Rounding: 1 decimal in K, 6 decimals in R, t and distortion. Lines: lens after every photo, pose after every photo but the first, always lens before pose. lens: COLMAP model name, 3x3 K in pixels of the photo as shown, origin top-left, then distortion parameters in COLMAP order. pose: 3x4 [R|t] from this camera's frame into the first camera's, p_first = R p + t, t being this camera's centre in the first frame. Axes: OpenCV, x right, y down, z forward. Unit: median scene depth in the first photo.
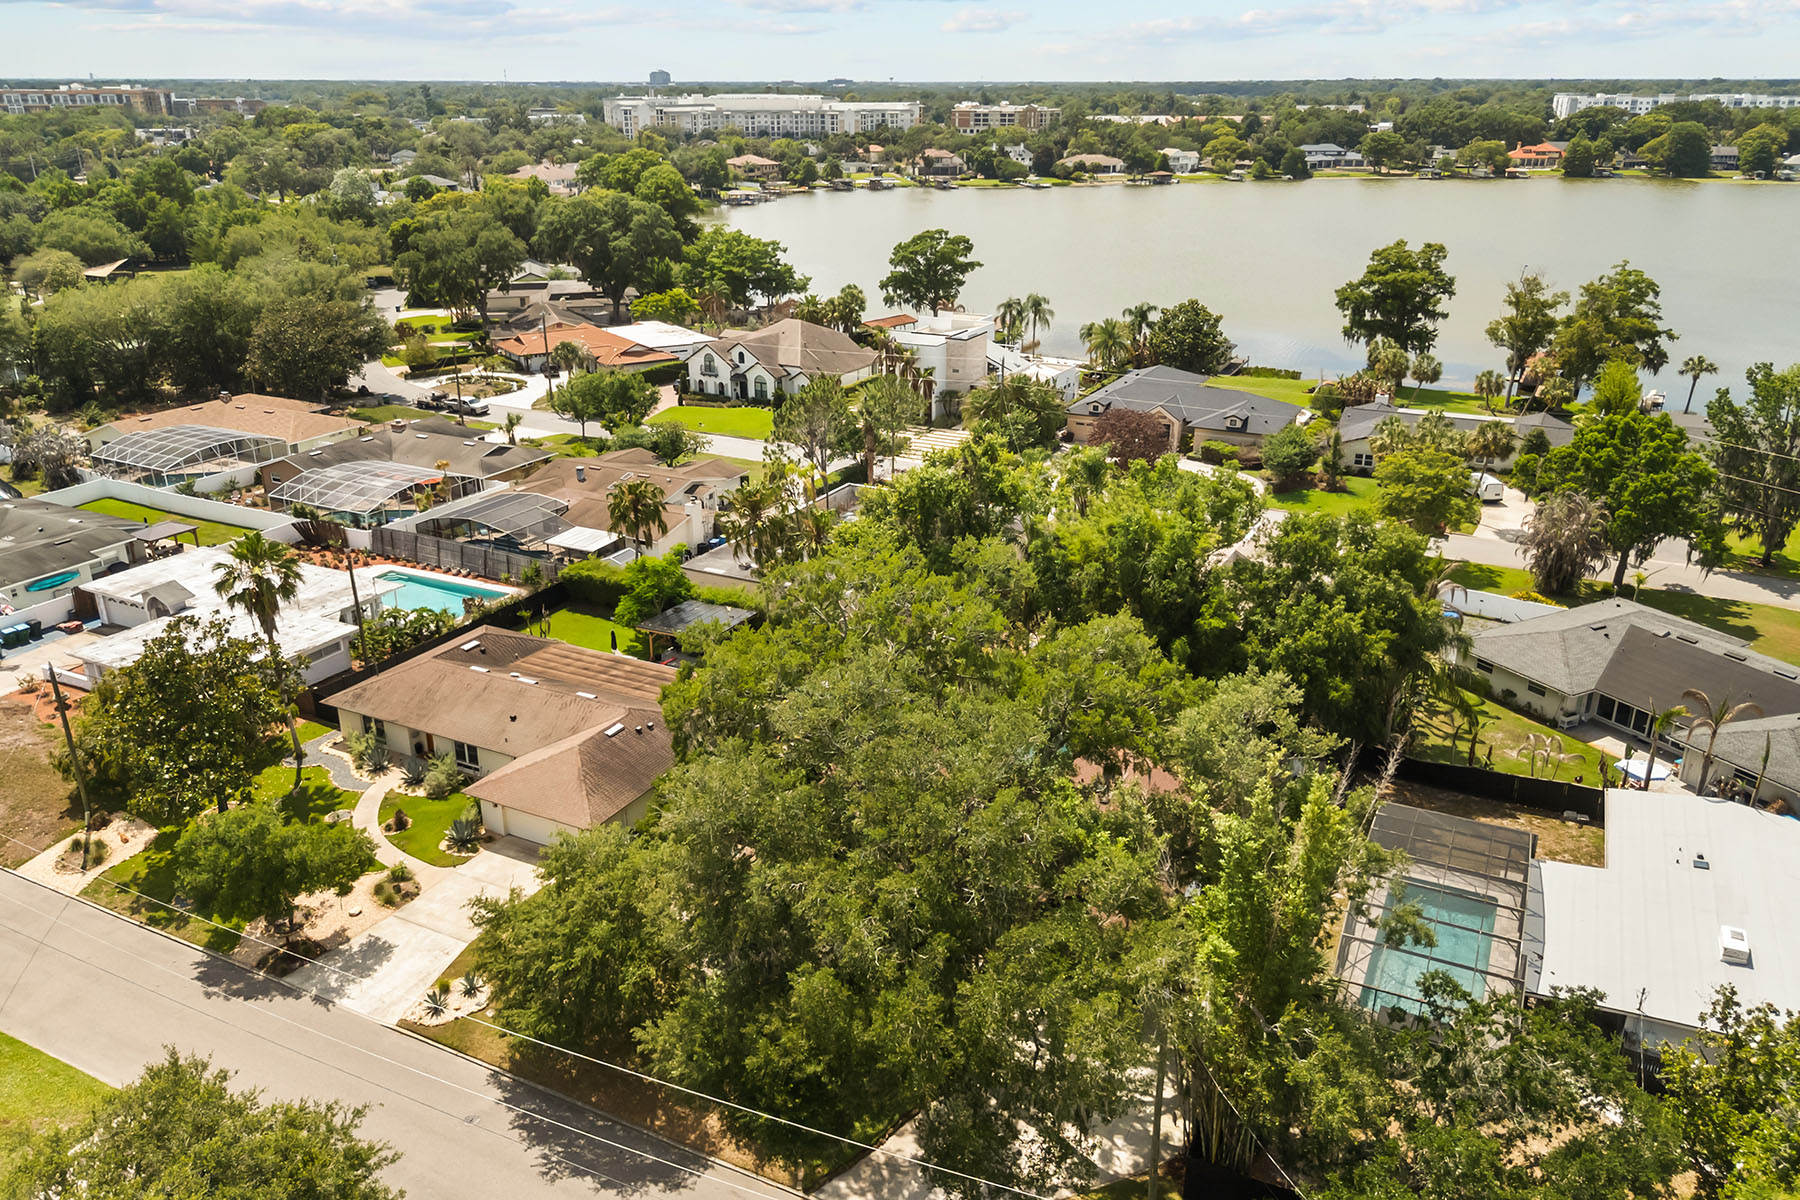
lens RADIAL K [[1281.1, 0, 902.0], [0, 1281.1, 636.6], [0, 0, 1]] dist [0.056278, -0.052949]
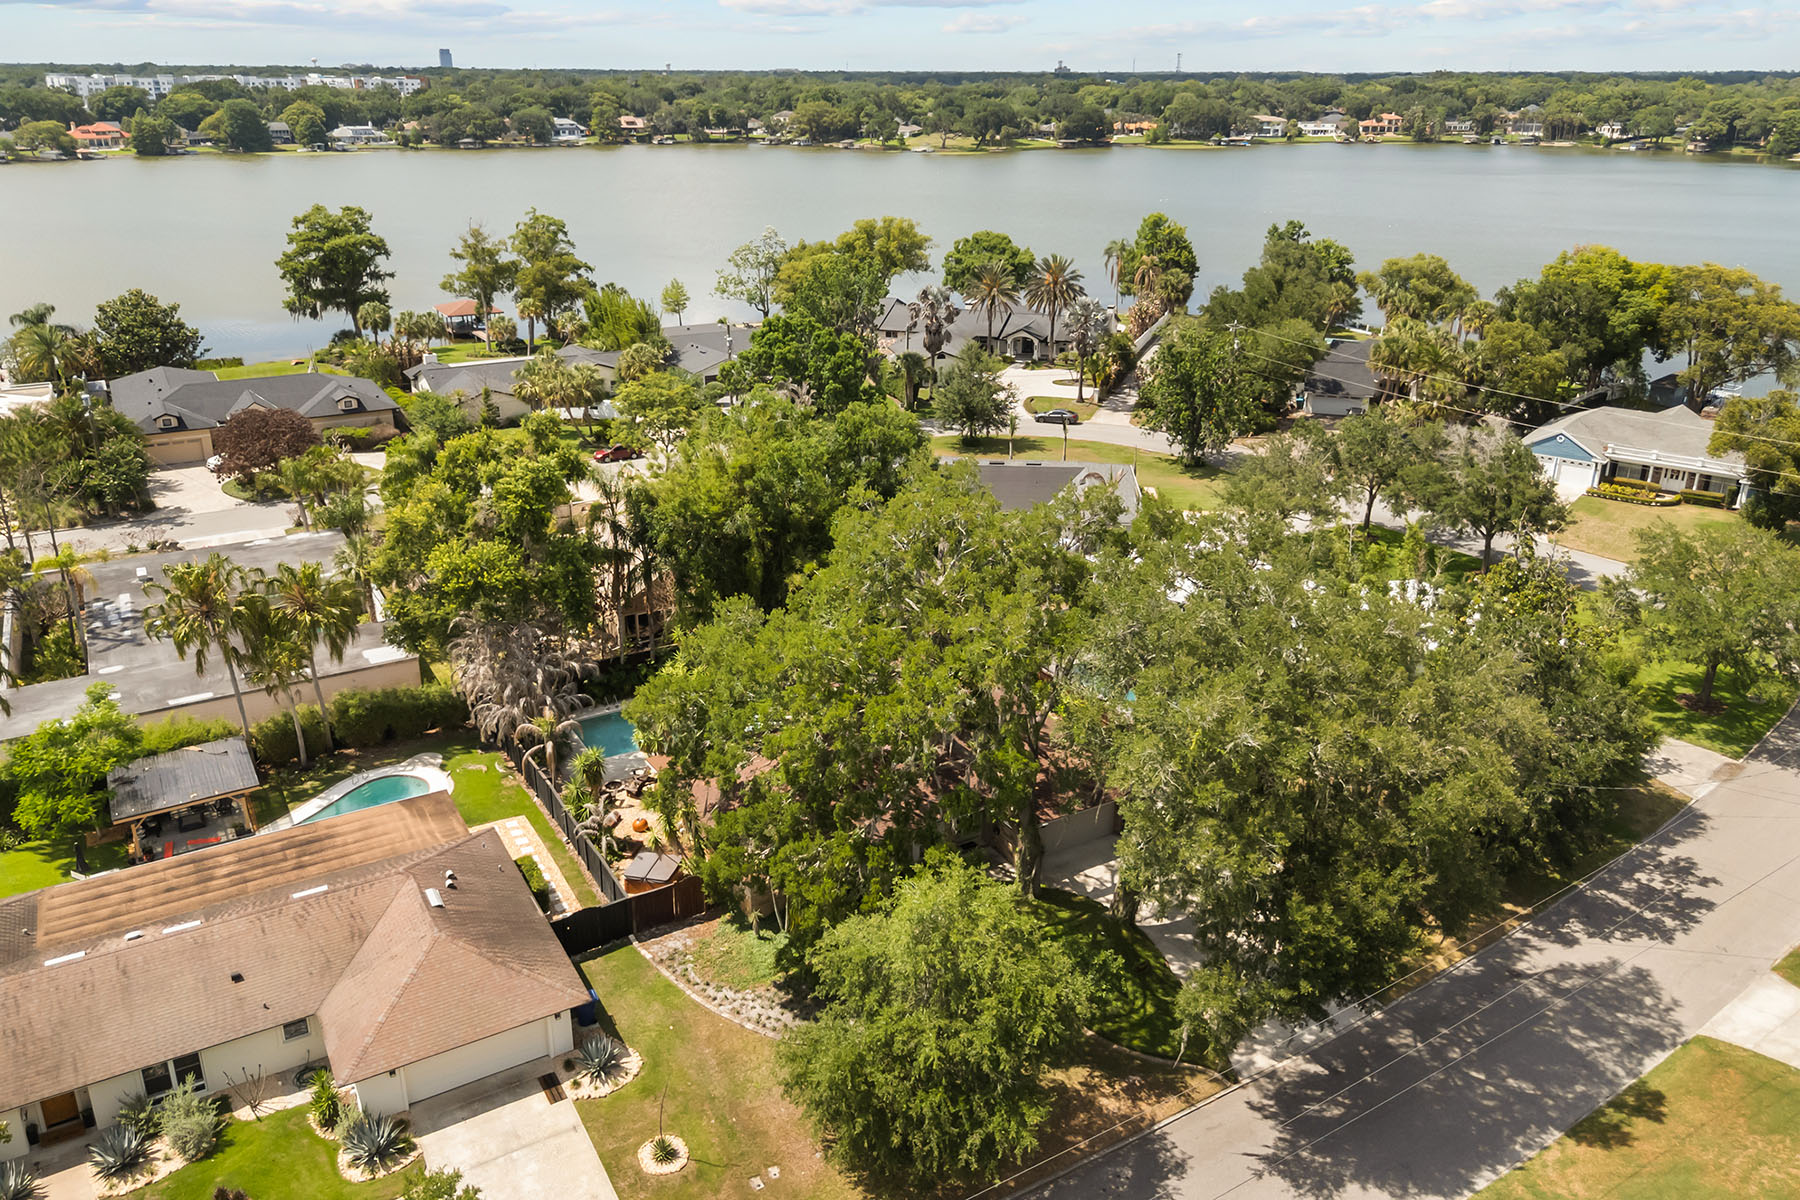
lens RADIAL K [[1282.3, 0, 900.0], [0, 1282.3, 600.0], [0, 0, 1]] dist [0.032954, -0.030743]
pose [[0.542029, -0.313753, 0.779592, -0.194047], [0.321985, 0.934430, 0.152202, -0.034415], [-0.776228, 0.168519, 0.607512, 0.117582]]
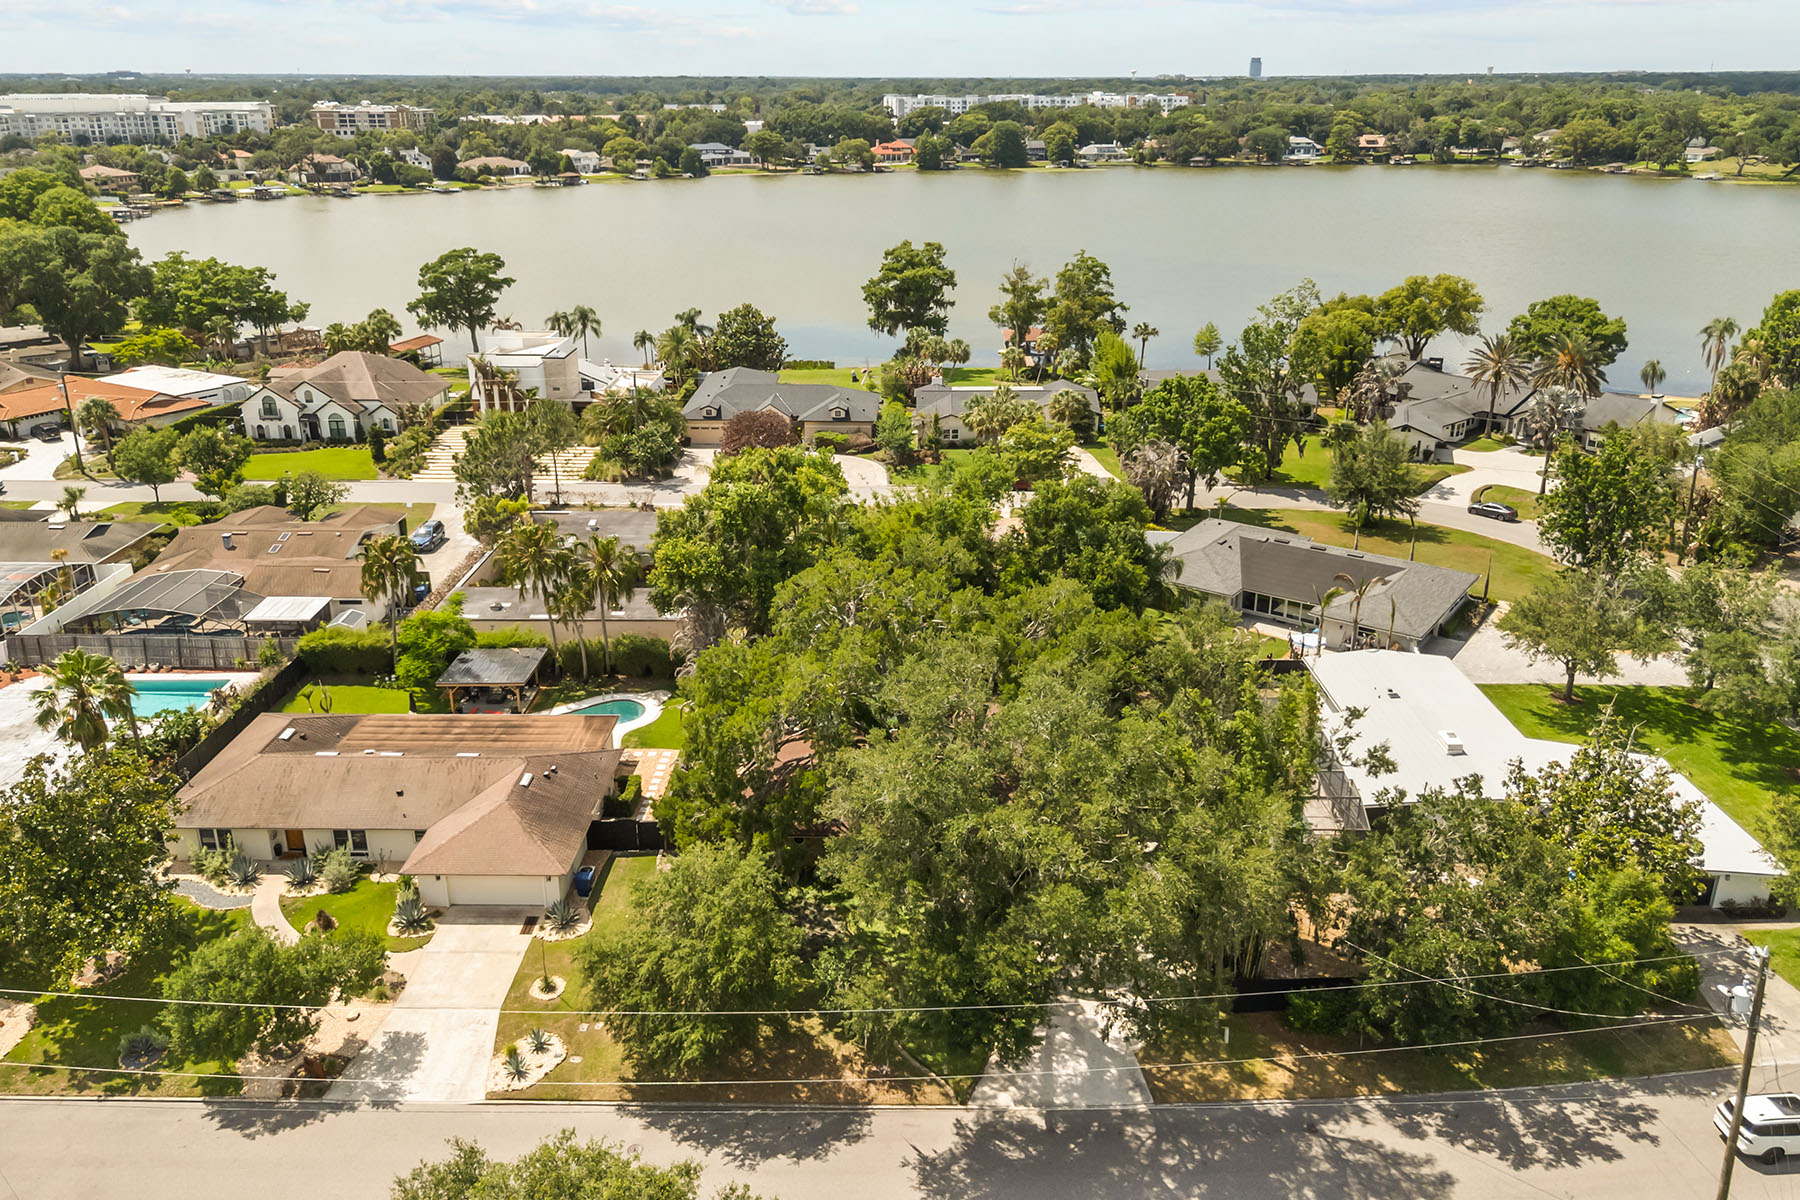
lens RADIAL K [[1282.3, 0, 900.0], [0, 1282.3, 600.0], [0, 0, 1]] dist [0.032954, -0.030743]
pose [[0.899516, -0.162851, 0.405403, -0.115541], [0.171592, 0.985054, 0.014965, -0.010175], [-0.401781, 0.056103, 0.914016, -0.015299]]
